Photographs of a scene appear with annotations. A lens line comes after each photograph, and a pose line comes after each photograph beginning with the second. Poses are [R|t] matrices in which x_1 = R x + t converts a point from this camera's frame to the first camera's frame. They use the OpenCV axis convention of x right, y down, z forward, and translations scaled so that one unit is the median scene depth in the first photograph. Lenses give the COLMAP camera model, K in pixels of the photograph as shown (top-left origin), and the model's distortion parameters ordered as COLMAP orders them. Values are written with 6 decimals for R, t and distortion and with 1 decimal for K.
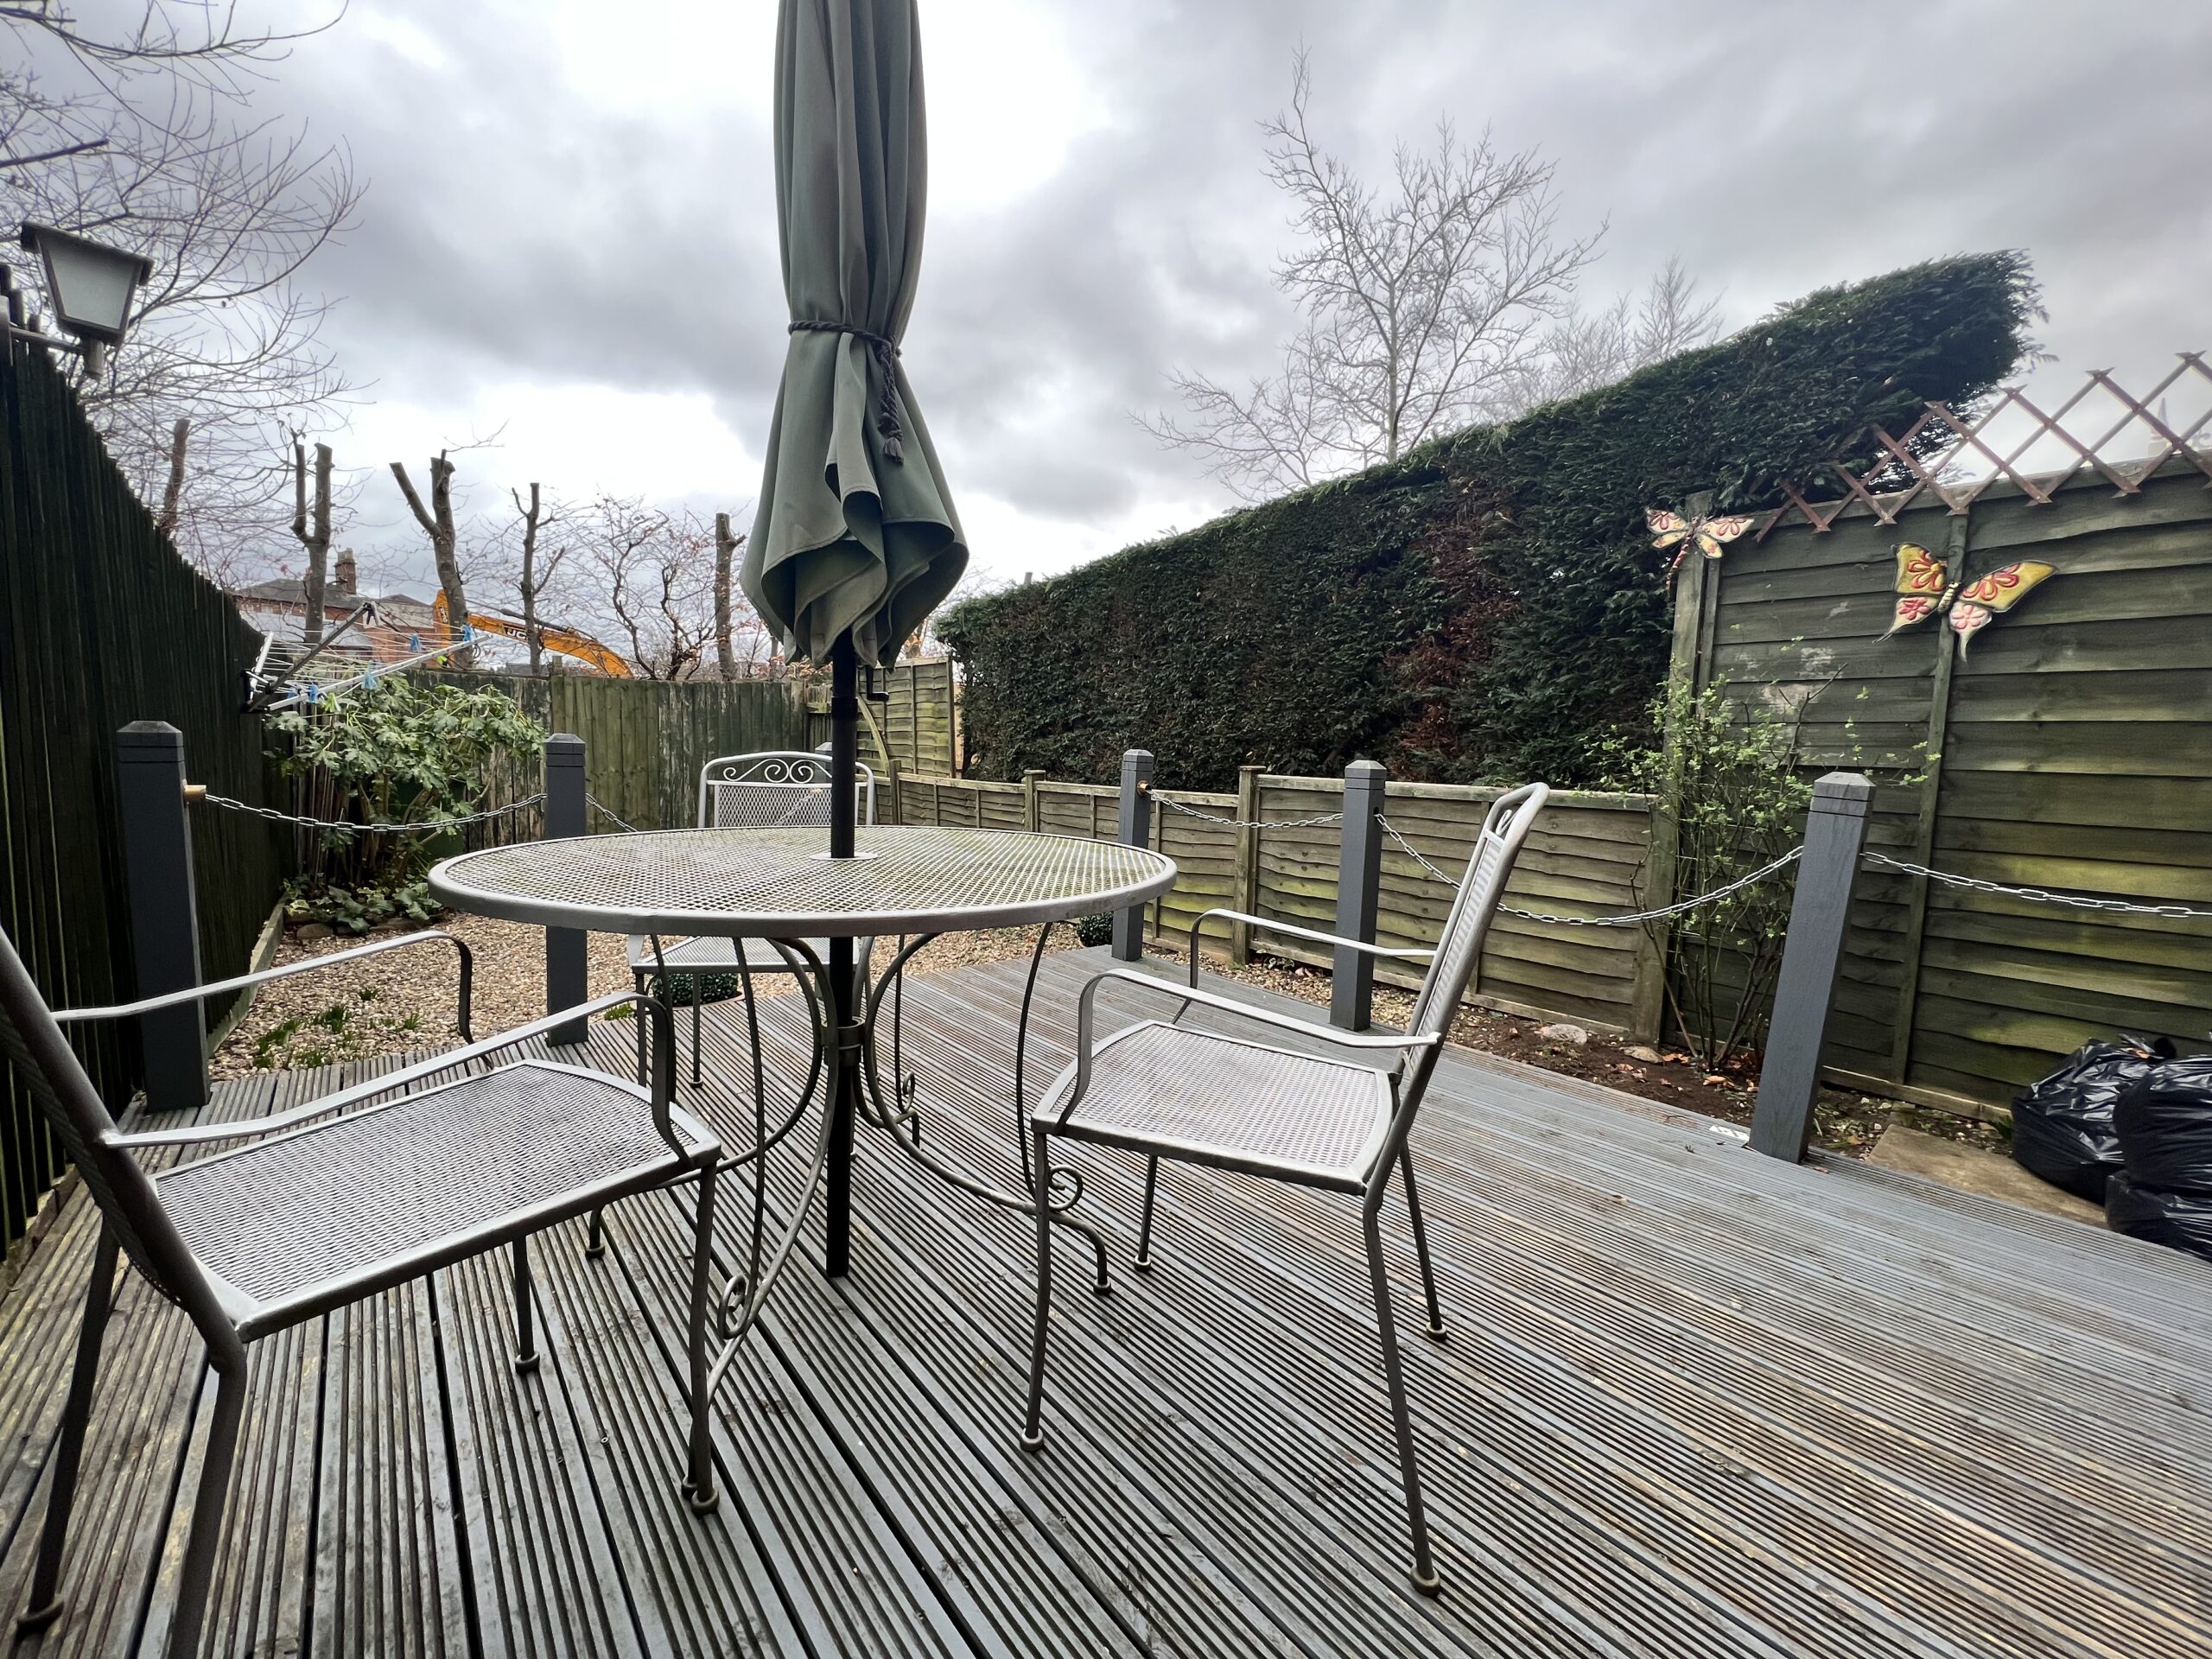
lens RADIAL K [[881.4, 0, 1100.0], [0, 881.4, 829.1], [0, 0, 1]] dist [-0.001044, 0.000270]
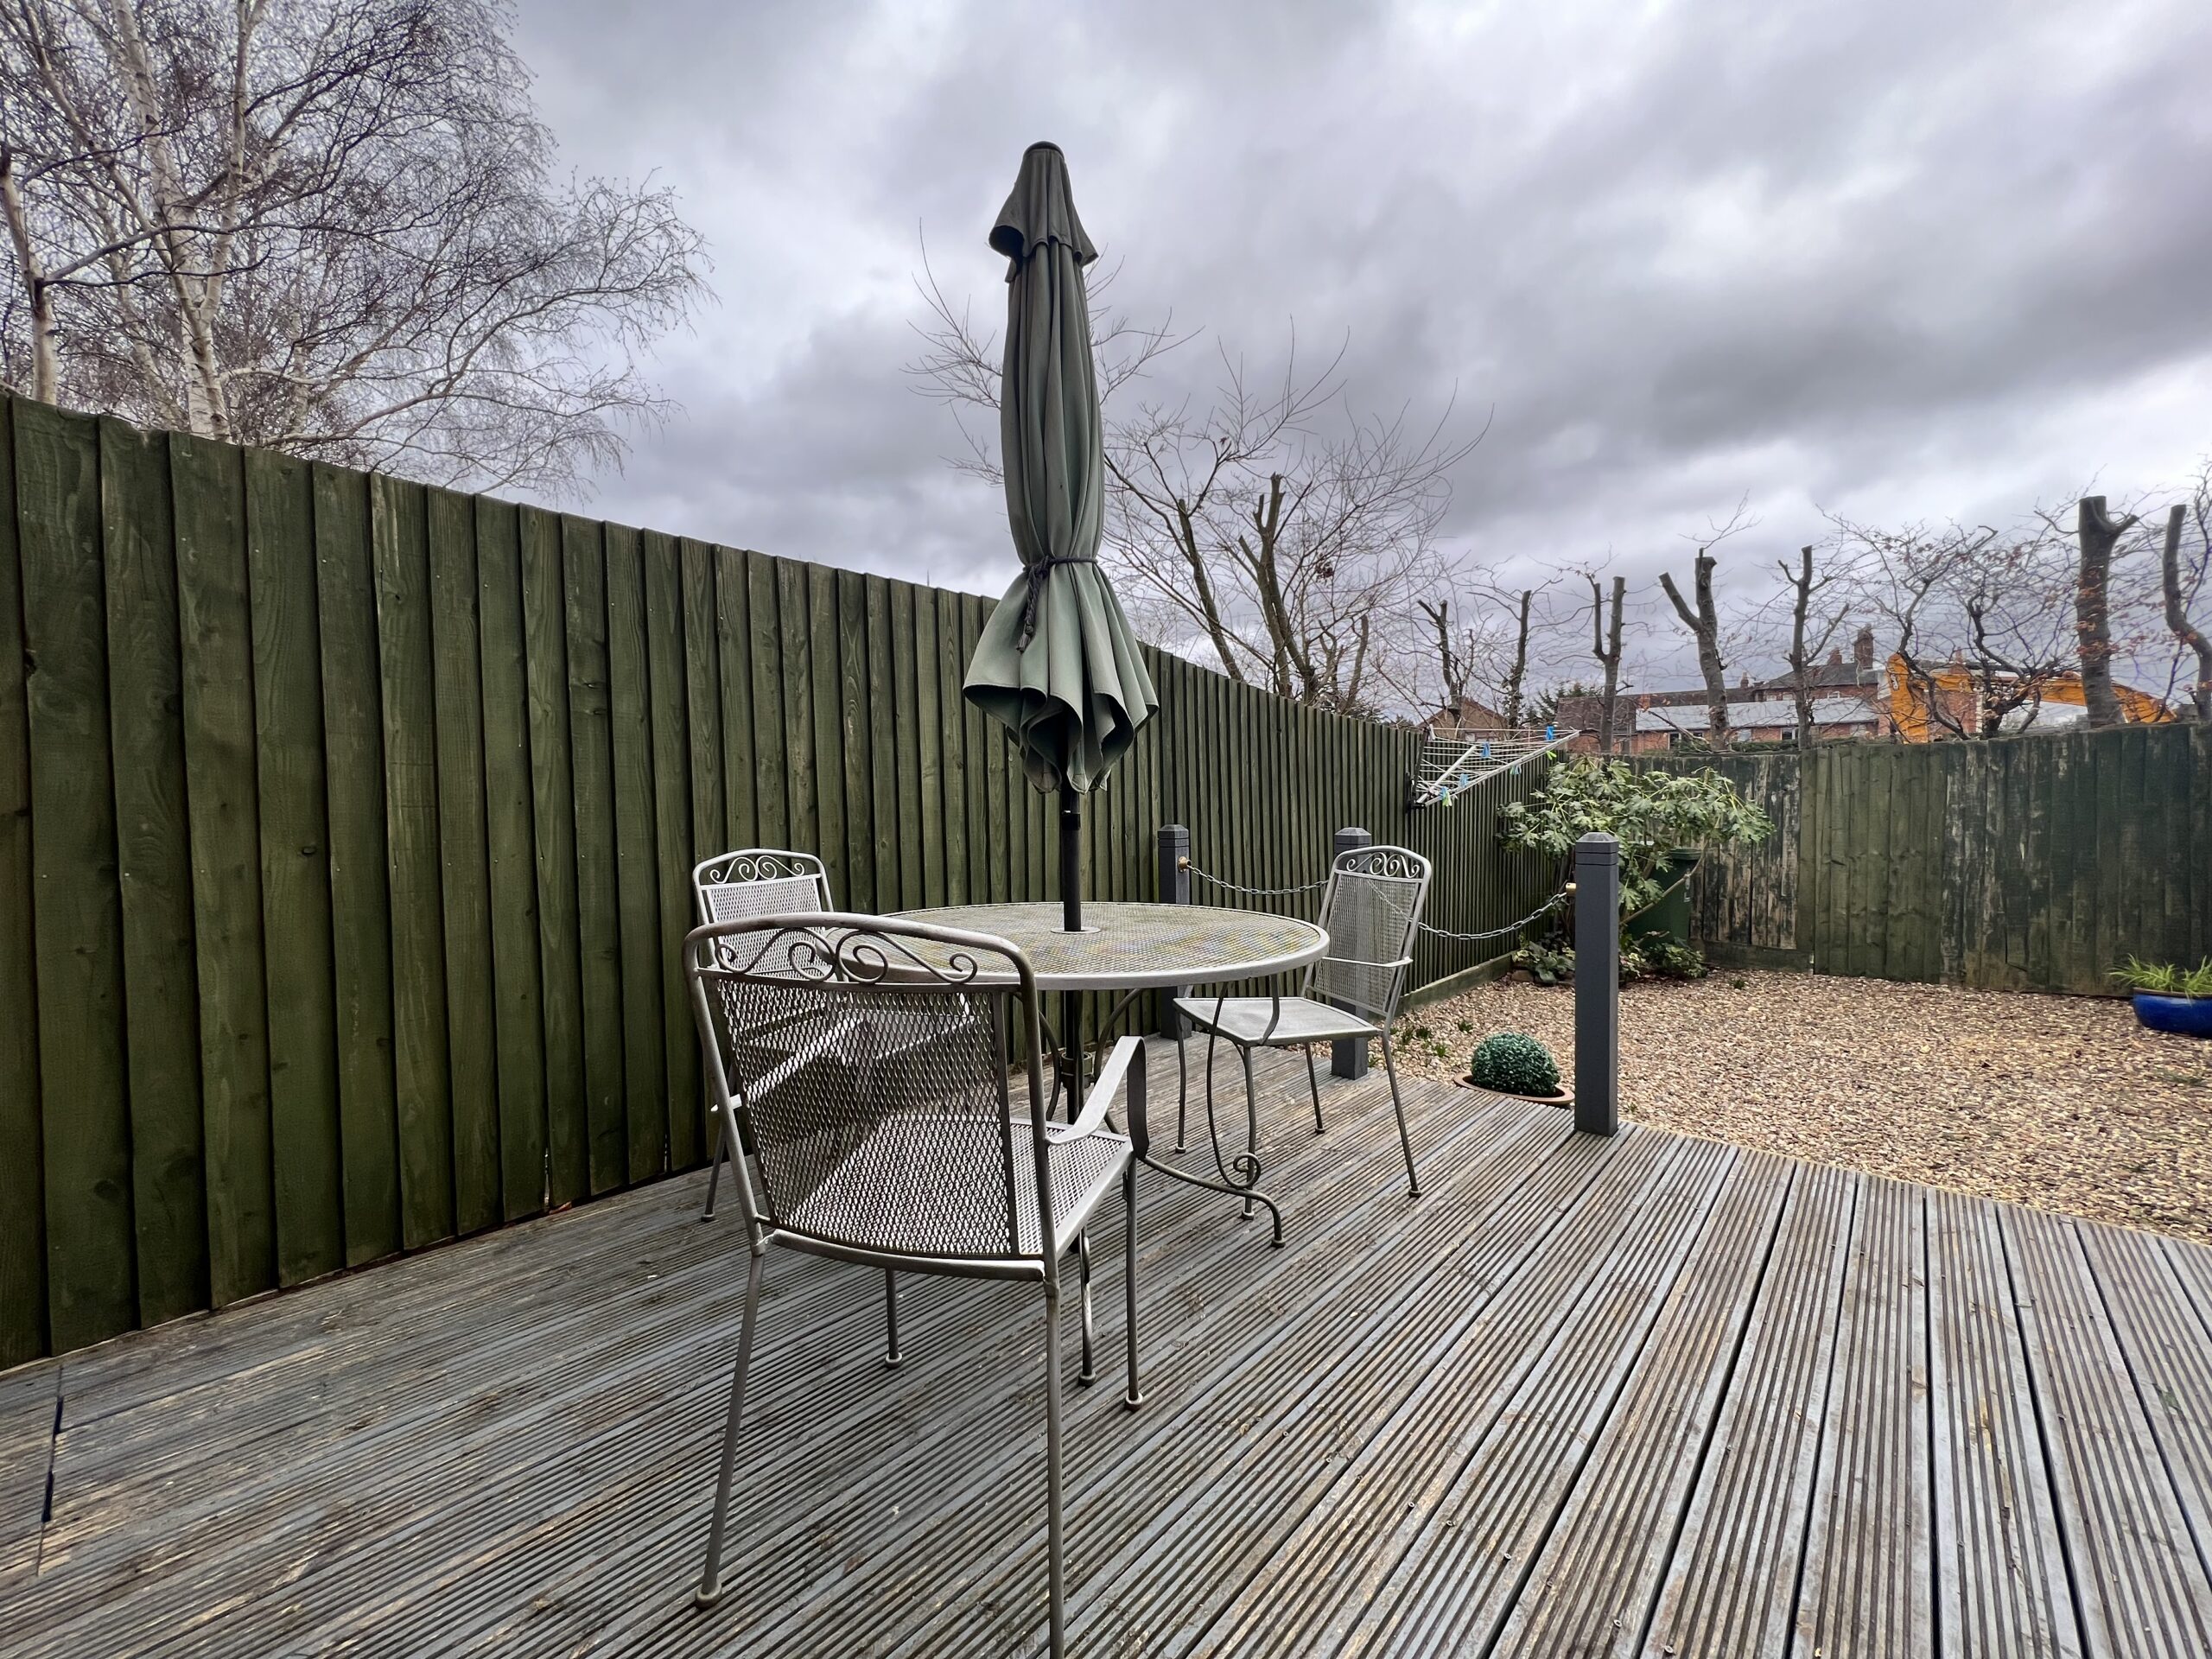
lens RADIAL K [[881.4, 0, 1101.7], [0, 881.4, 828.1], [0, 0, 1]] dist [-0.001044, 0.000270]
pose [[0.124674, -0.000742, -0.992198, 0.204013], [-0.081901, 0.996579, -0.011036, -0.021944], [0.988812, 0.082638, 0.124186, 0.166585]]
